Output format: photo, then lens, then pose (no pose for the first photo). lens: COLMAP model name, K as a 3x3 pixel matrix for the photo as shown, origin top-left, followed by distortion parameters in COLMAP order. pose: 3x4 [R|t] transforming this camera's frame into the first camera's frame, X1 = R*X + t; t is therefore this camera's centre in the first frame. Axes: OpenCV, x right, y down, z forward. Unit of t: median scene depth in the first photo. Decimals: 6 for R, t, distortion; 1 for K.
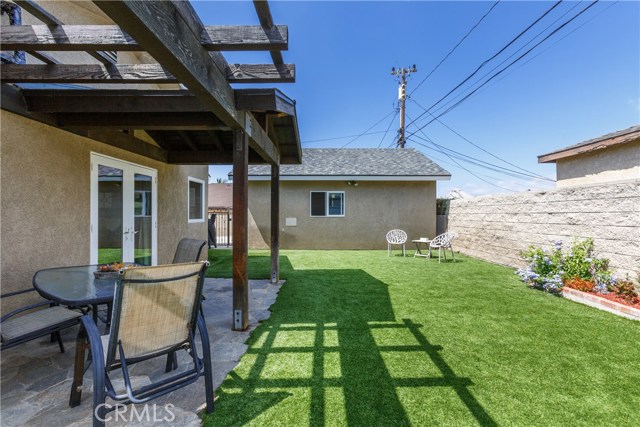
lens RADIAL K [[284.6, 0, 317.3], [0, 284.6, 214.2], [0, 0, 1]] dist [-0.002768, 0.000918]
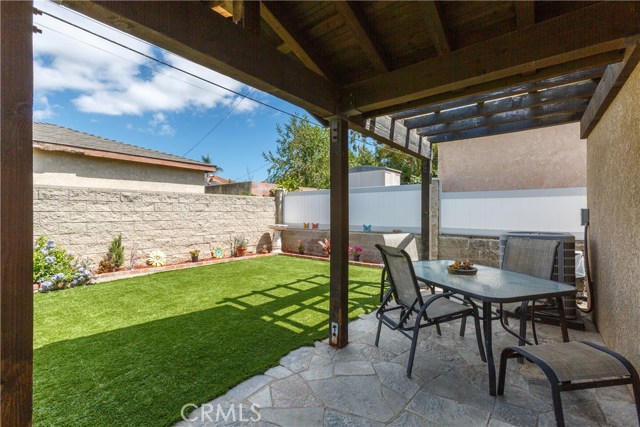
lens RADIAL K [[284.6, 0, 317.3], [0, 284.6, 214.2], [0, 0, 1]] dist [-0.002768, 0.000918]
pose [[-0.794075, -0.003441, 0.607811, -0.440139], [-0.004389, 0.999990, -0.000073, -0.000171], [-0.607805, -0.002725, -0.794082, 1.018285]]
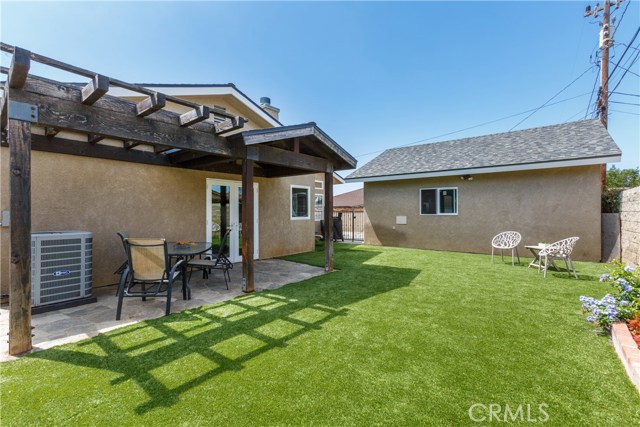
lens RADIAL K [[284.6, 0, 317.3], [0, 284.6, 214.2], [0, 0, 1]] dist [-0.002768, 0.000918]
pose [[0.780864, 0.001539, -0.624699, 0.554677], [0.004771, 0.999953, 0.008427, -0.007148], [0.624683, -0.009561, 0.780820, 0.036928]]
